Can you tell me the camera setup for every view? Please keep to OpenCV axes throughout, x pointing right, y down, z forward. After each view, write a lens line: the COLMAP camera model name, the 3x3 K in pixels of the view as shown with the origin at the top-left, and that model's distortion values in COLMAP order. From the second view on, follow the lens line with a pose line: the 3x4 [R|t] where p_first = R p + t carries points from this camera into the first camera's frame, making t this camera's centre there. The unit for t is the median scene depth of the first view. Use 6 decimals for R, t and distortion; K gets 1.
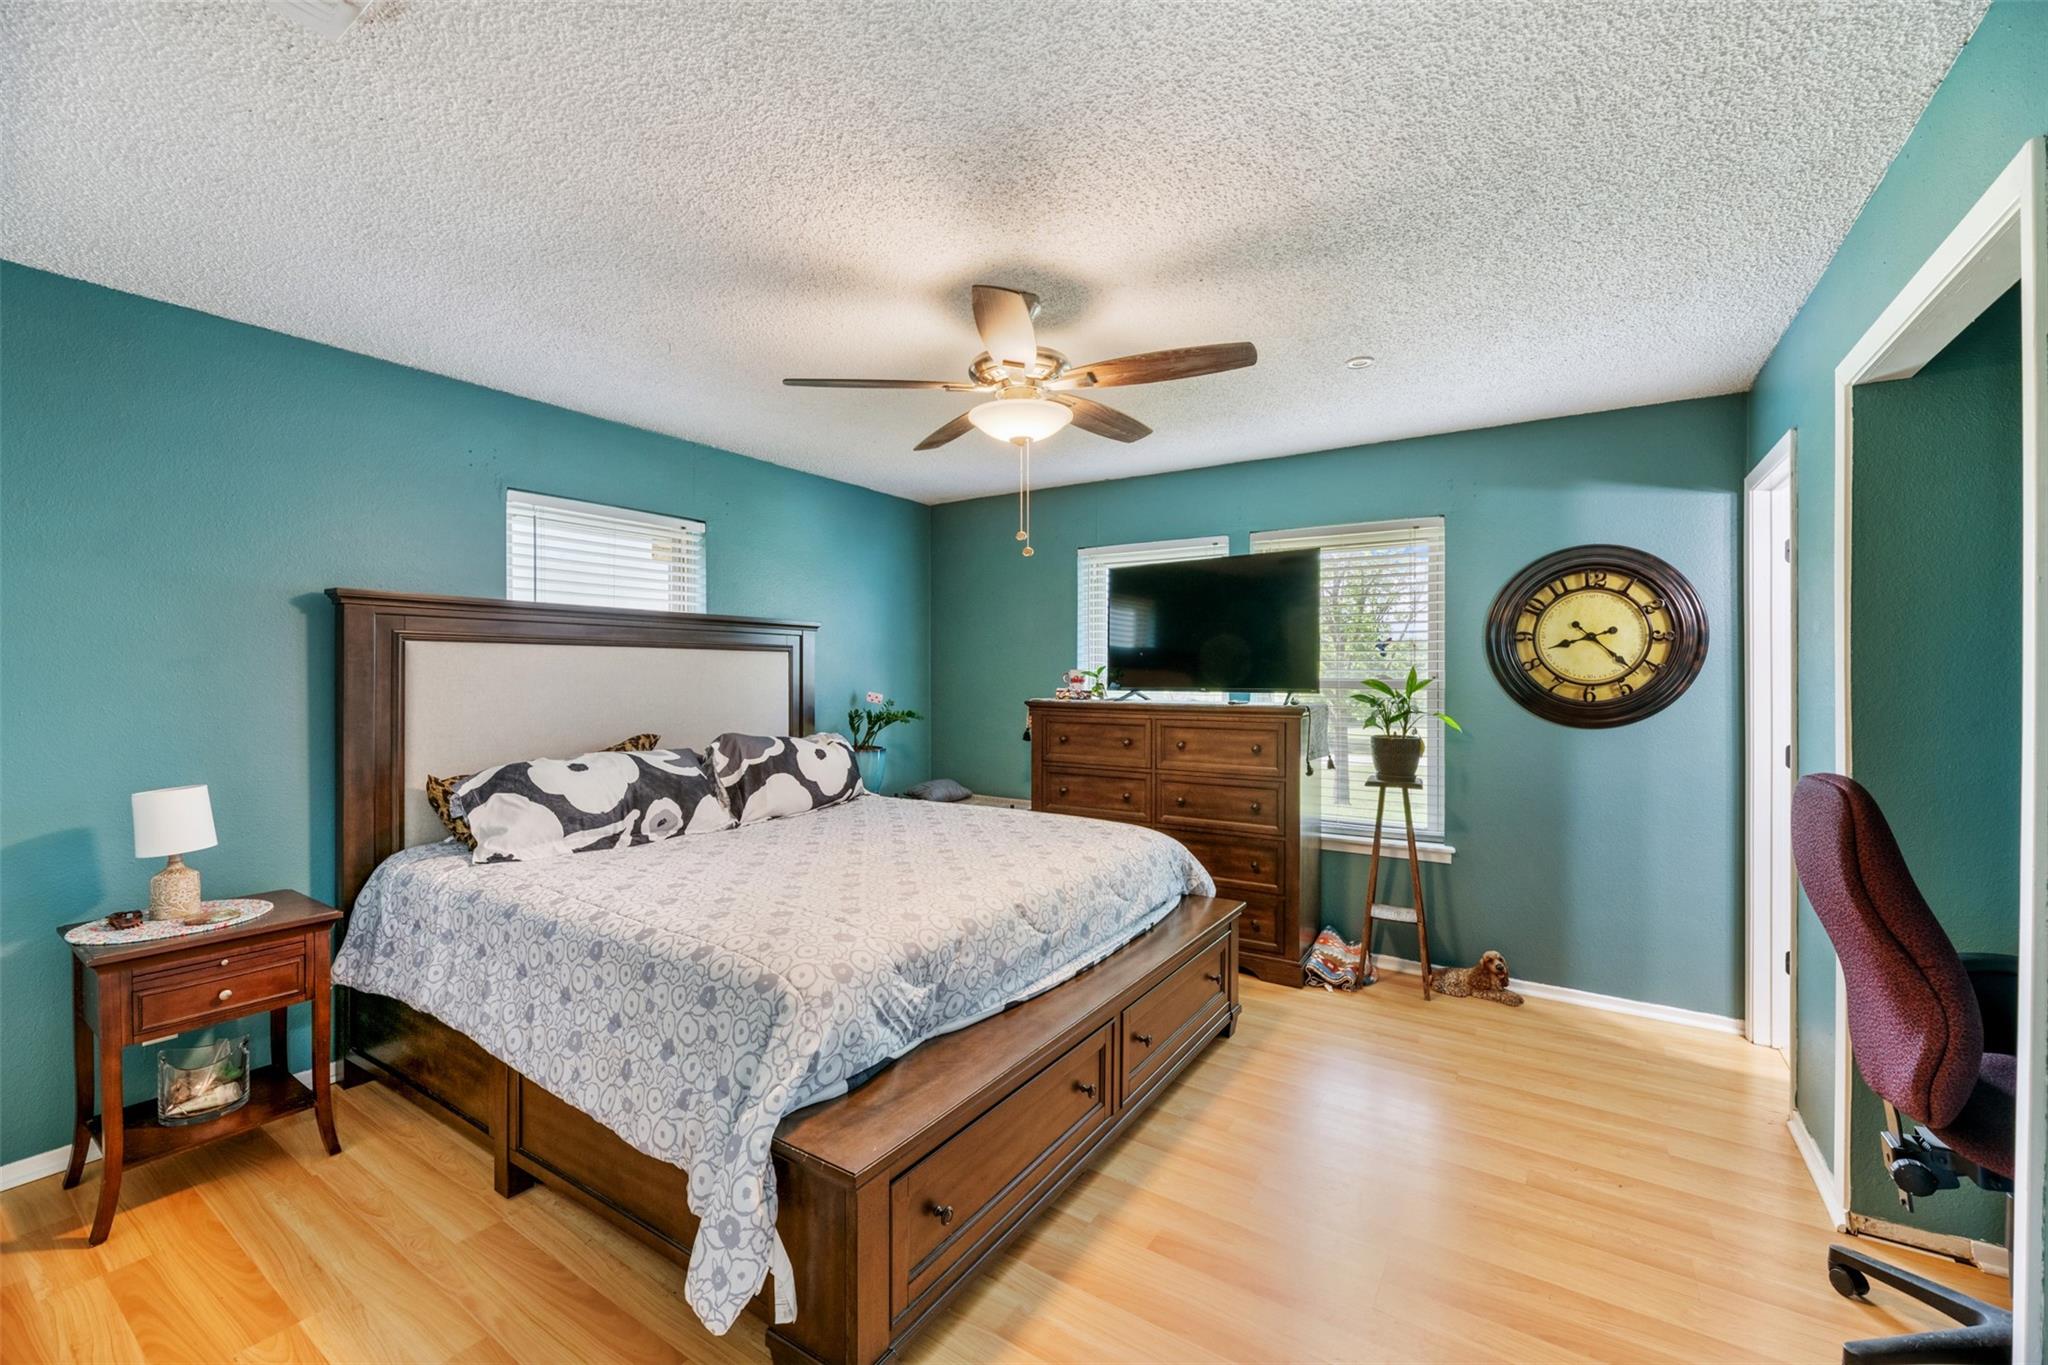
lens RADIAL K [[824.5, 0, 1019.1], [0, 824.5, 687.3], [0, 0, 1]] dist [-0.003562, -0.001300]
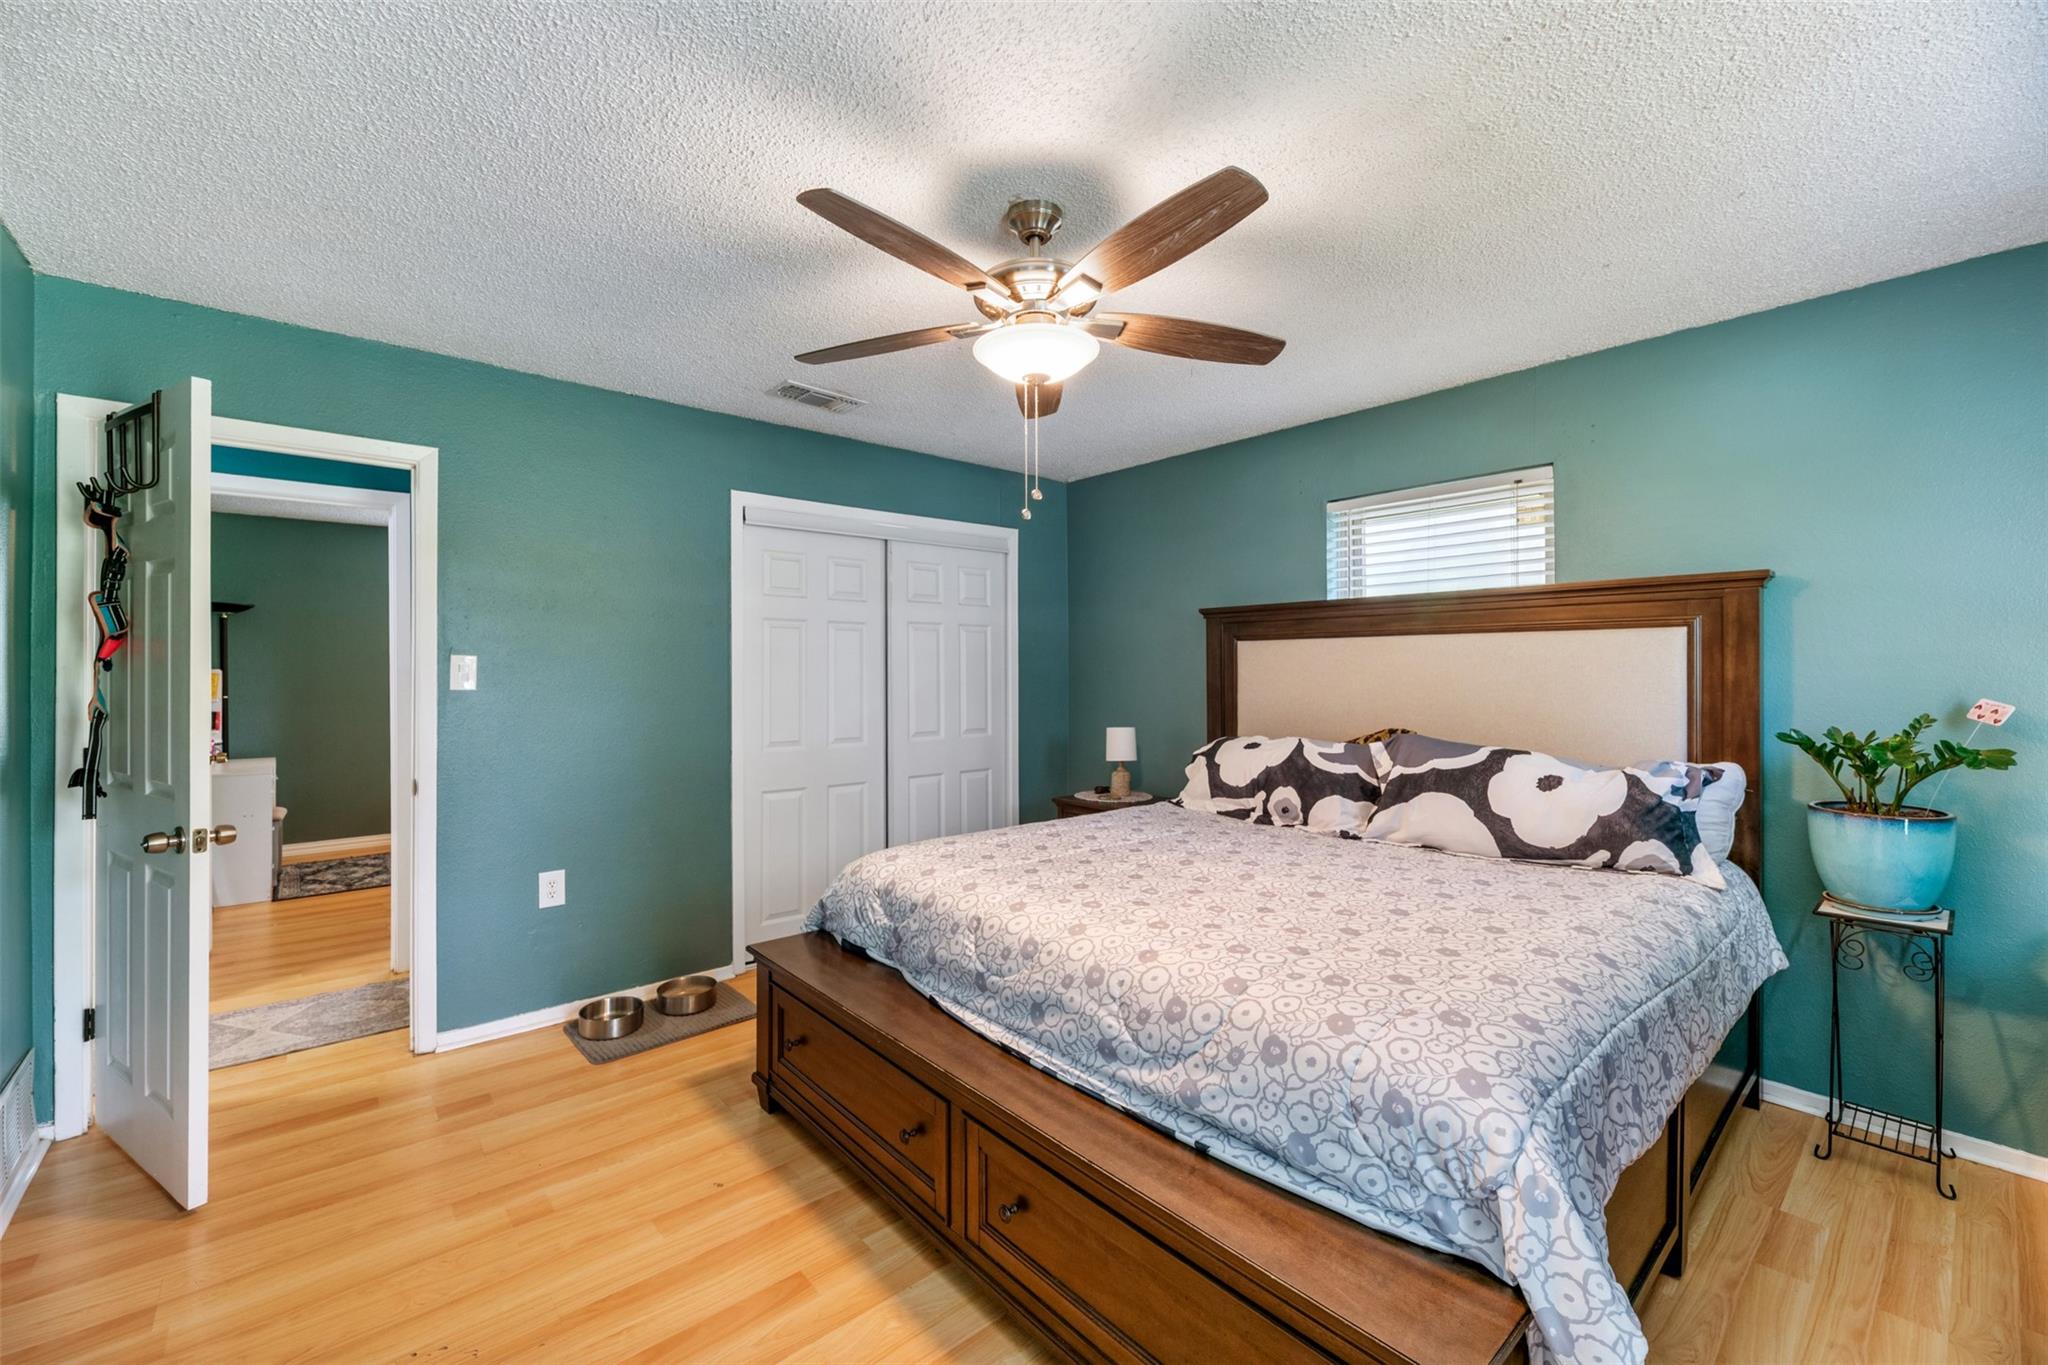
lens RADIAL K [[824.5, 0, 1015.6], [0, 824.5, 664.7], [0, 0, 1]] dist [-0.003562, -0.001300]
pose [[-0.269881, -0.003994, -0.962885, 0.683275], [-0.009584, 0.999953, -0.001462, -0.012024], [0.962846, 0.008834, -0.269907, 1.013622]]
